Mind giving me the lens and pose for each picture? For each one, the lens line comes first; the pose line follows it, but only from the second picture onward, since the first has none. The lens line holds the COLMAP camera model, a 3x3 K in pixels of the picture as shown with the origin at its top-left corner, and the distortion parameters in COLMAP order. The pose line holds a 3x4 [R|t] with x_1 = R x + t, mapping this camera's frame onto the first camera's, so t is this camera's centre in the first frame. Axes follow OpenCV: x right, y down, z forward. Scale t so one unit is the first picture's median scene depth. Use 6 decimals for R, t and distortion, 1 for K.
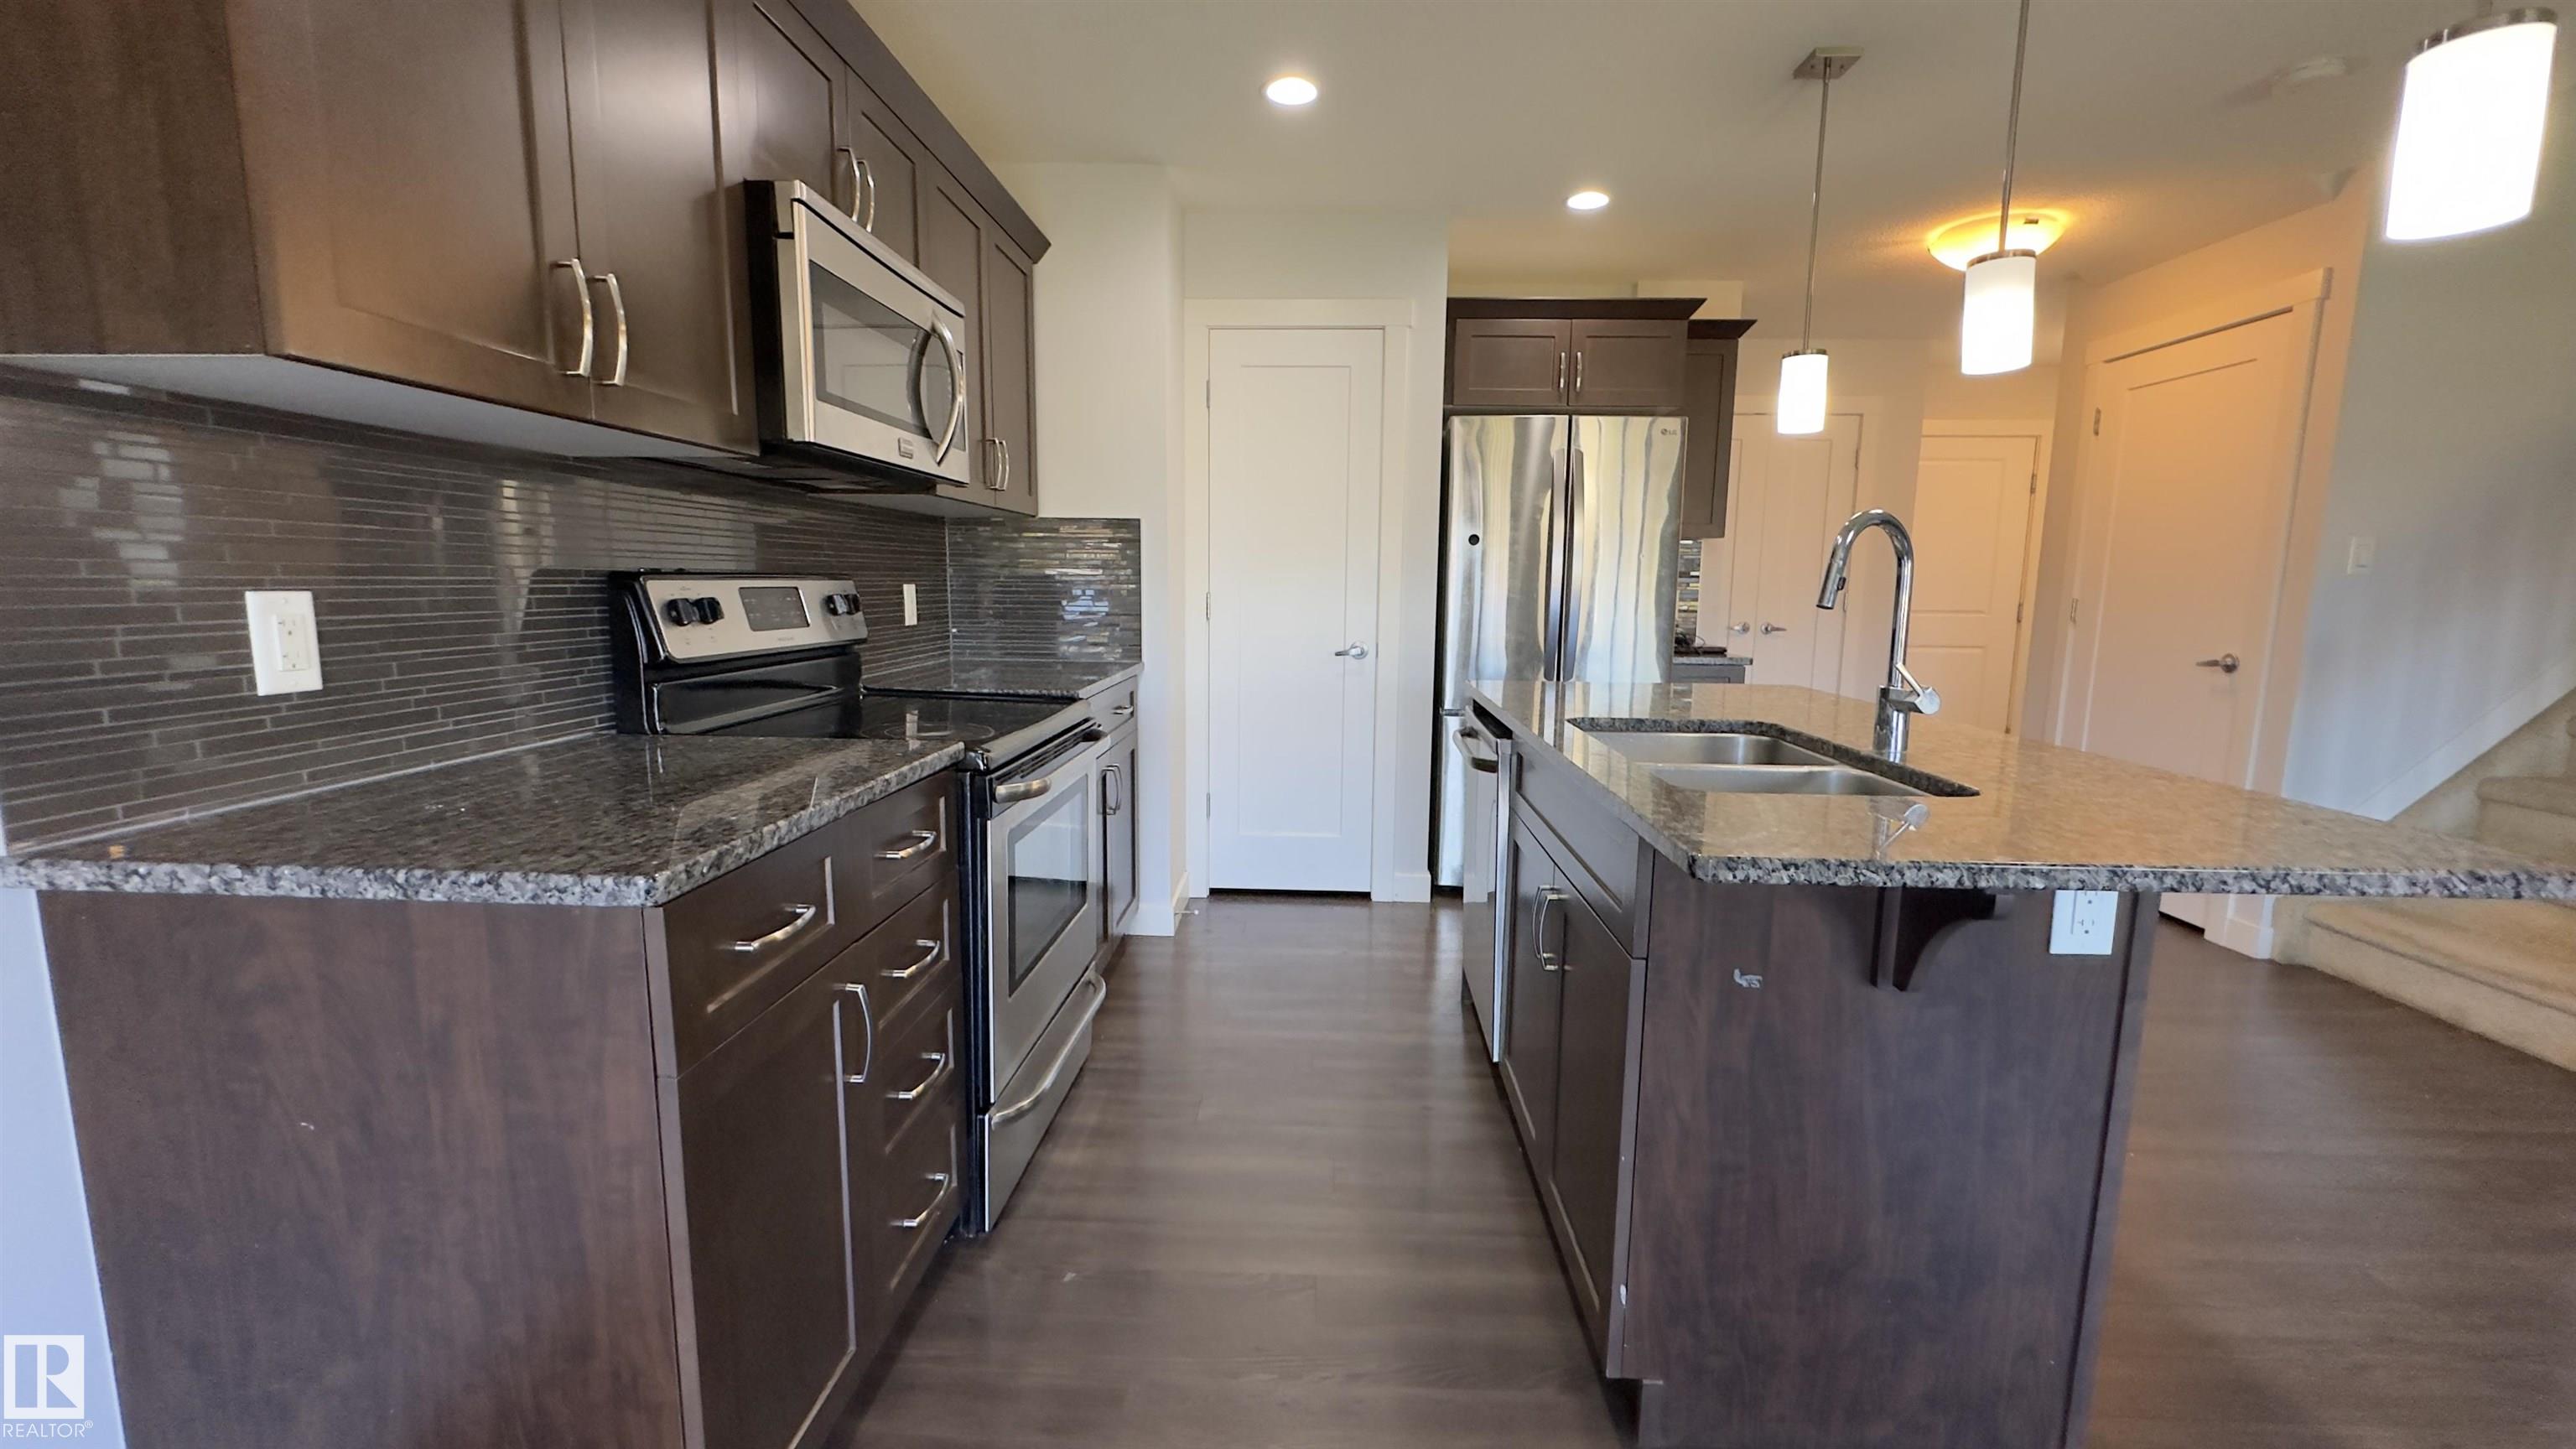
lens RADIAL K [[1029.2, 0, 1271.0], [0, 1029.2, 724.0], [0, 0, 1]] dist [-0.003242, 0.001158]
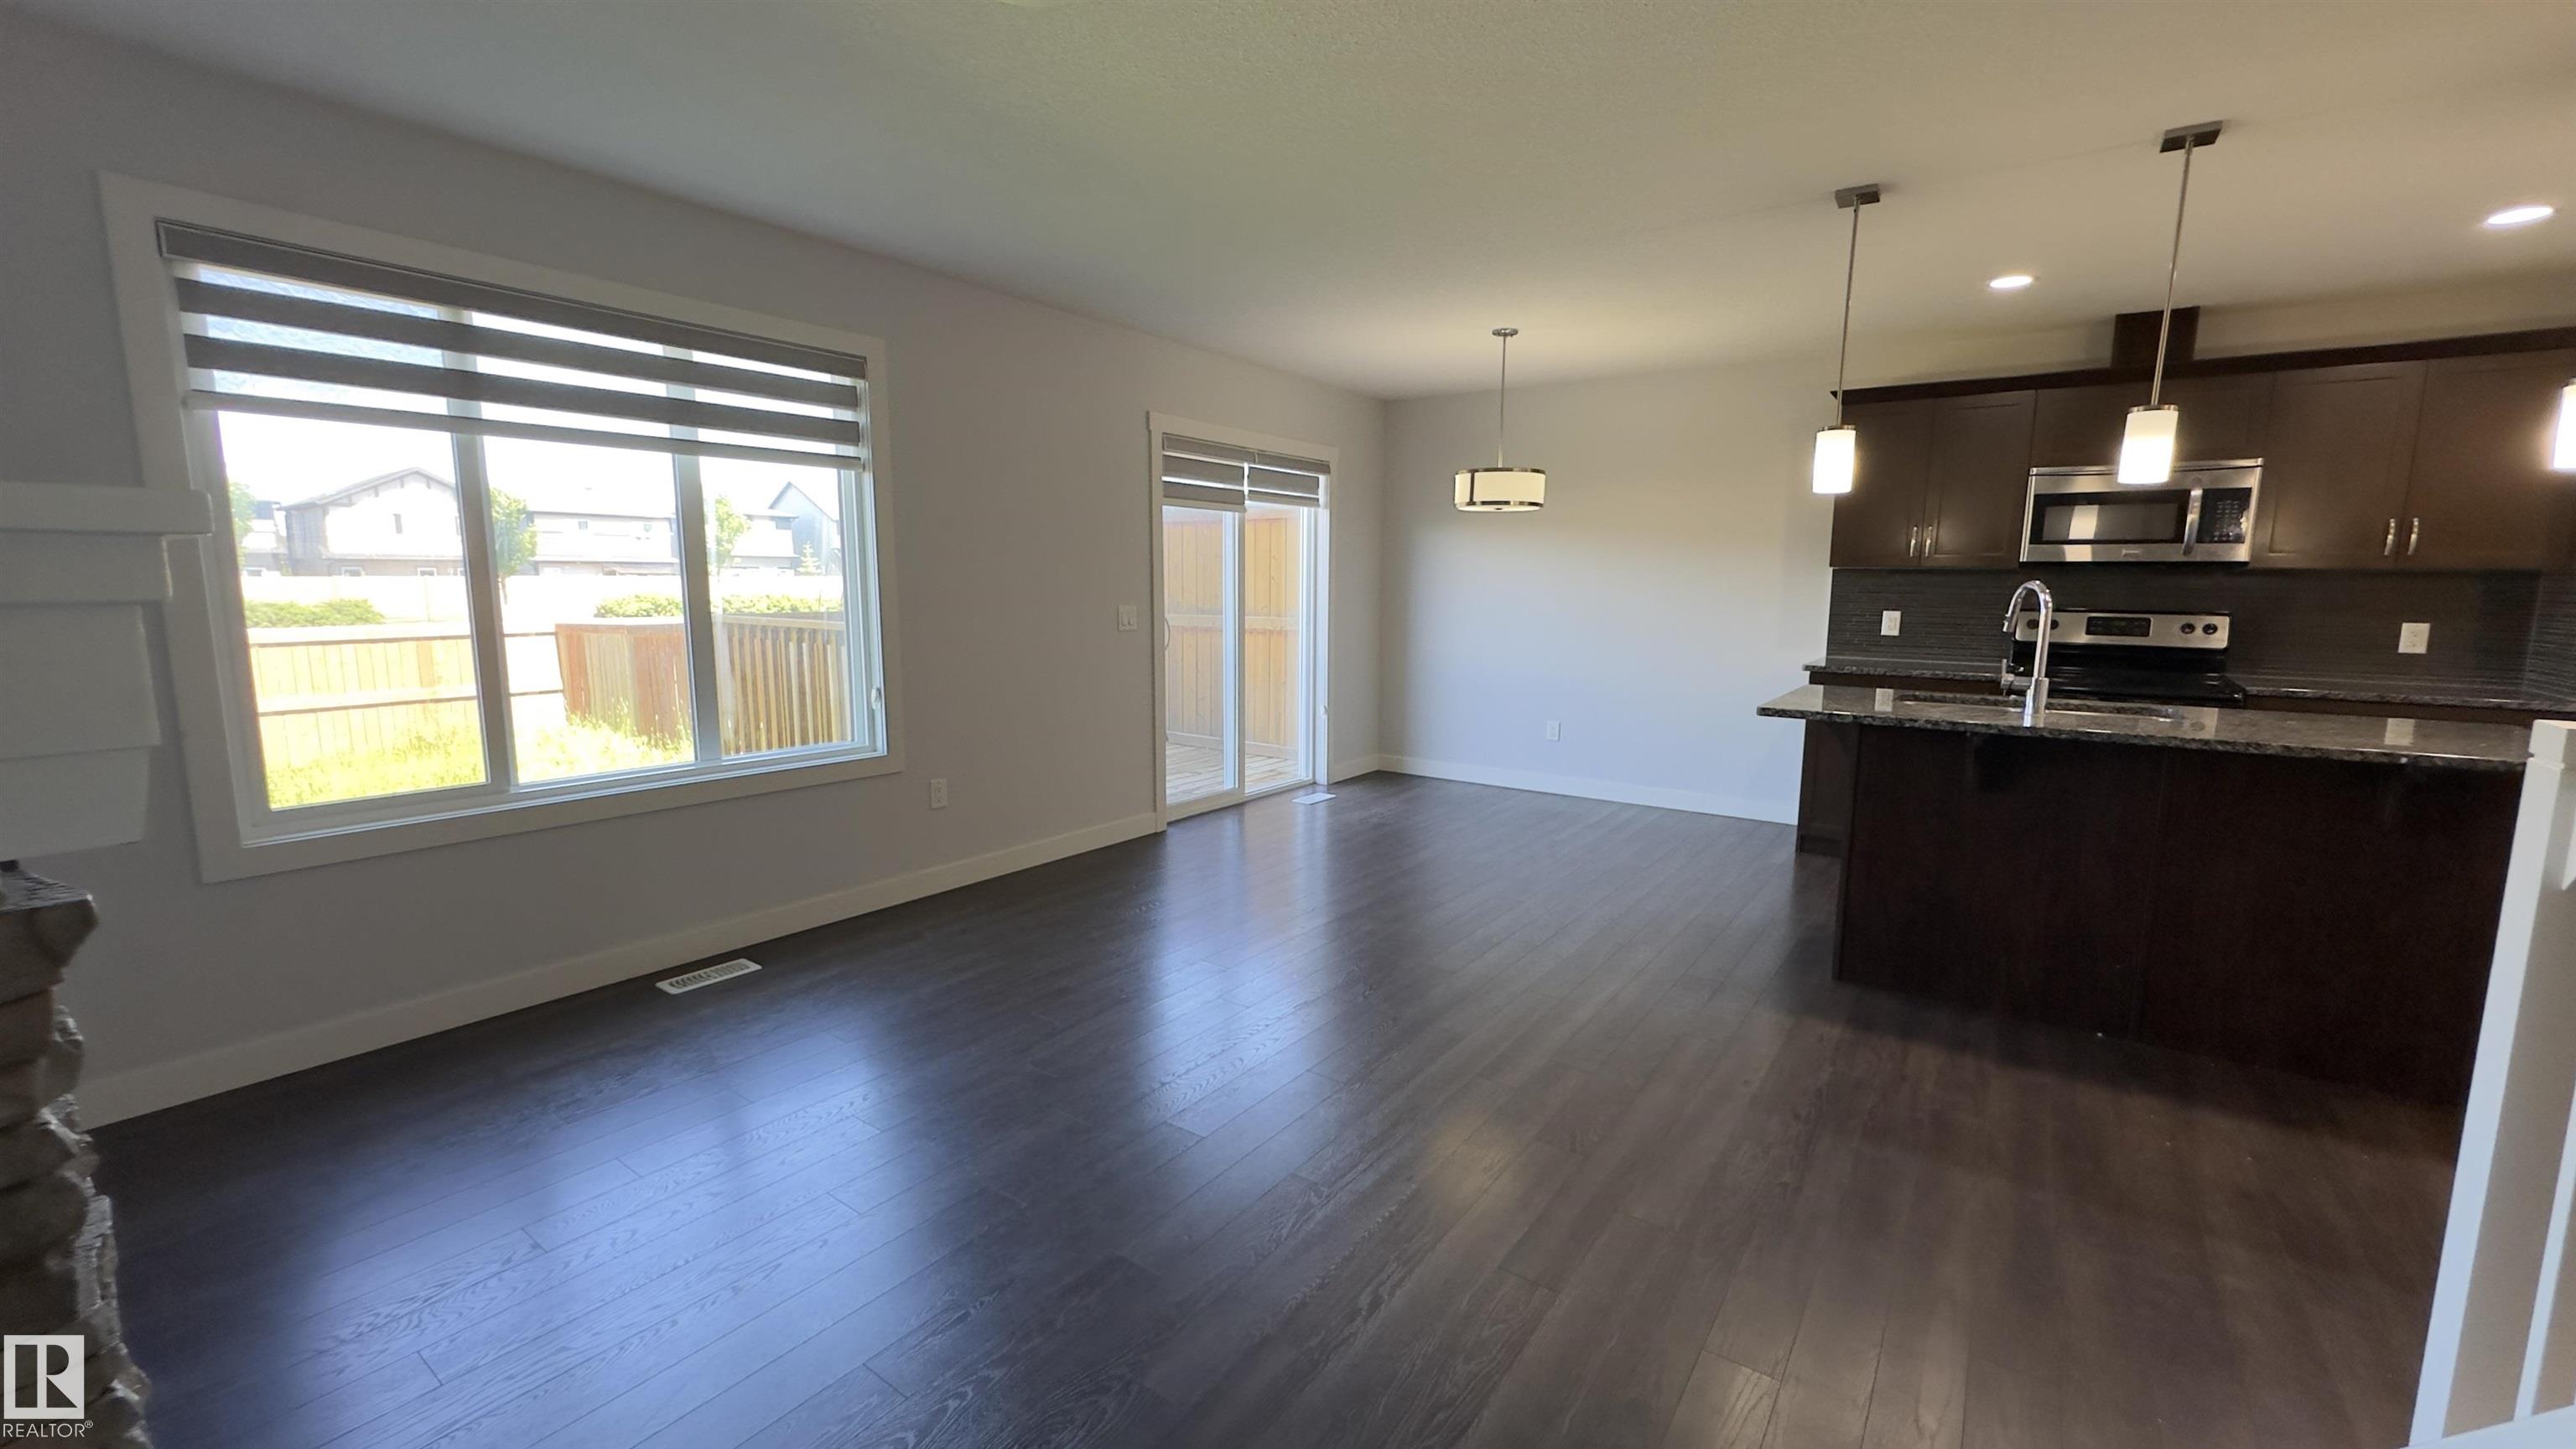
lens RADIAL K [[1029.2, 0, 1289.3], [0, 1029.2, 723.1], [0, 0, 1]] dist [-0.003242, 0.001158]
pose [[-0.534970, 0.103941, -0.838453, 3.787884], [-0.130601, 0.970301, 0.203616, -0.209924], [0.834716, 0.218431, -0.505508, 1.115252]]
